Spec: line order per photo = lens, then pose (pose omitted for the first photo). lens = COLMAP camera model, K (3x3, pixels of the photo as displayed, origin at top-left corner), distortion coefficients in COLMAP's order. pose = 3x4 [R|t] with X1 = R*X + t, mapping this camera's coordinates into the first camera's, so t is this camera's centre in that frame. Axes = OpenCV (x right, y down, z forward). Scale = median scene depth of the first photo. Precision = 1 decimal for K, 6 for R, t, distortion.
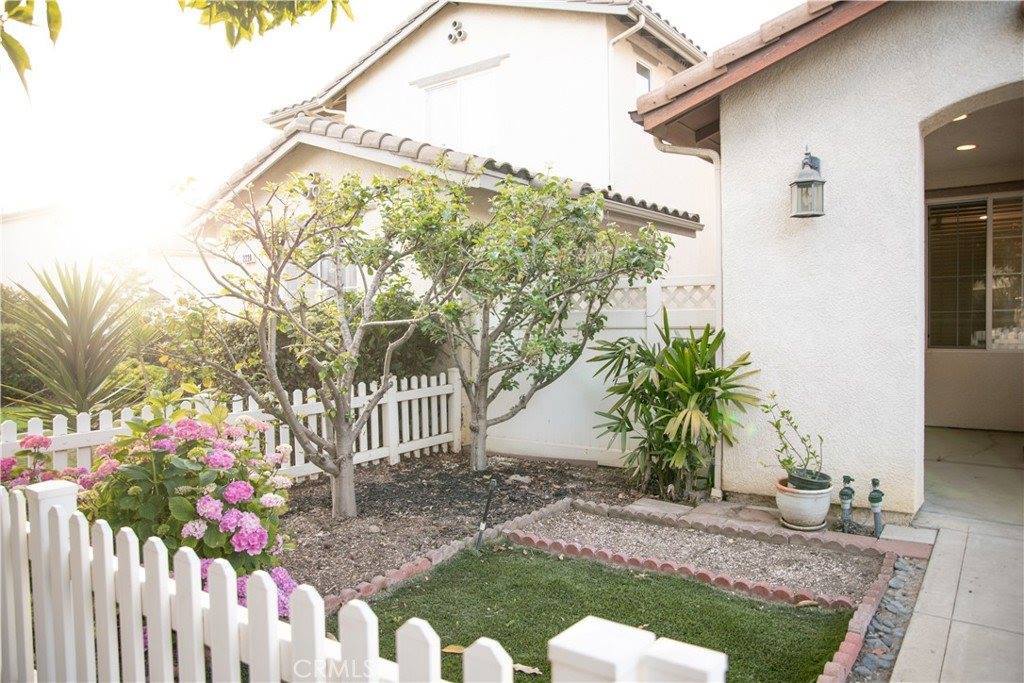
lens RADIAL K [[704.9, 0, 513.2], [0, 704.9, 342.5], [0, 0, 1]] dist [-0.105269, 0.073969]
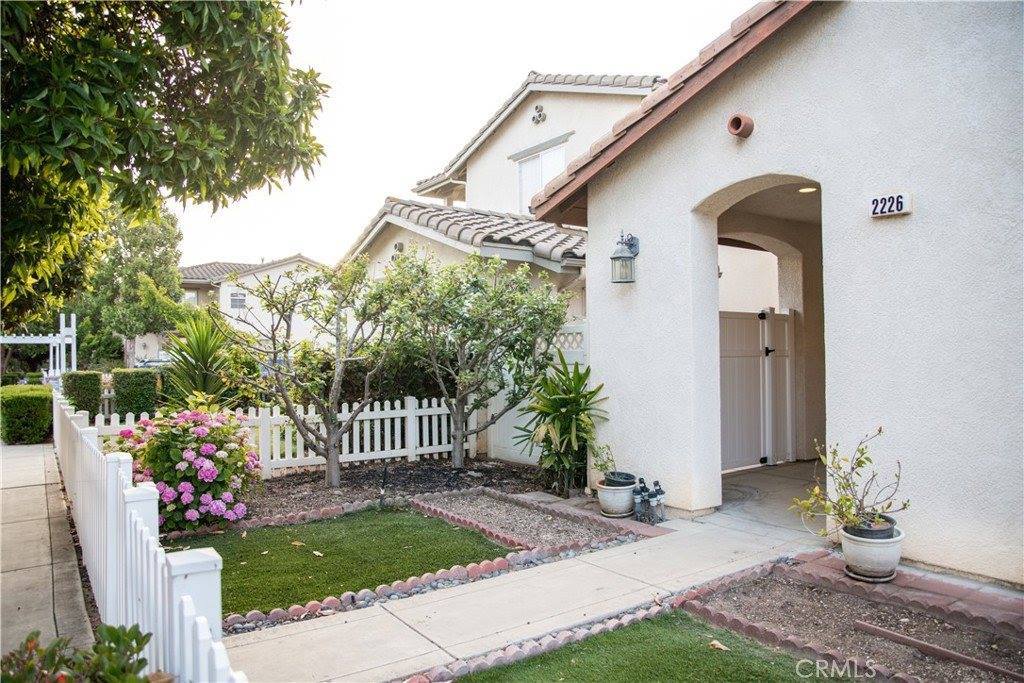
lens RADIAL K [[704.9, 0, 513.2], [0, 704.9, 342.5], [0, 0, 1]] dist [-0.105269, 0.073969]
pose [[0.947386, 0.002582, -0.320083, 0.459528], [-0.016801, 0.998990, -0.041671, -0.004449], [0.319652, 0.044856, 0.946473, -0.244746]]
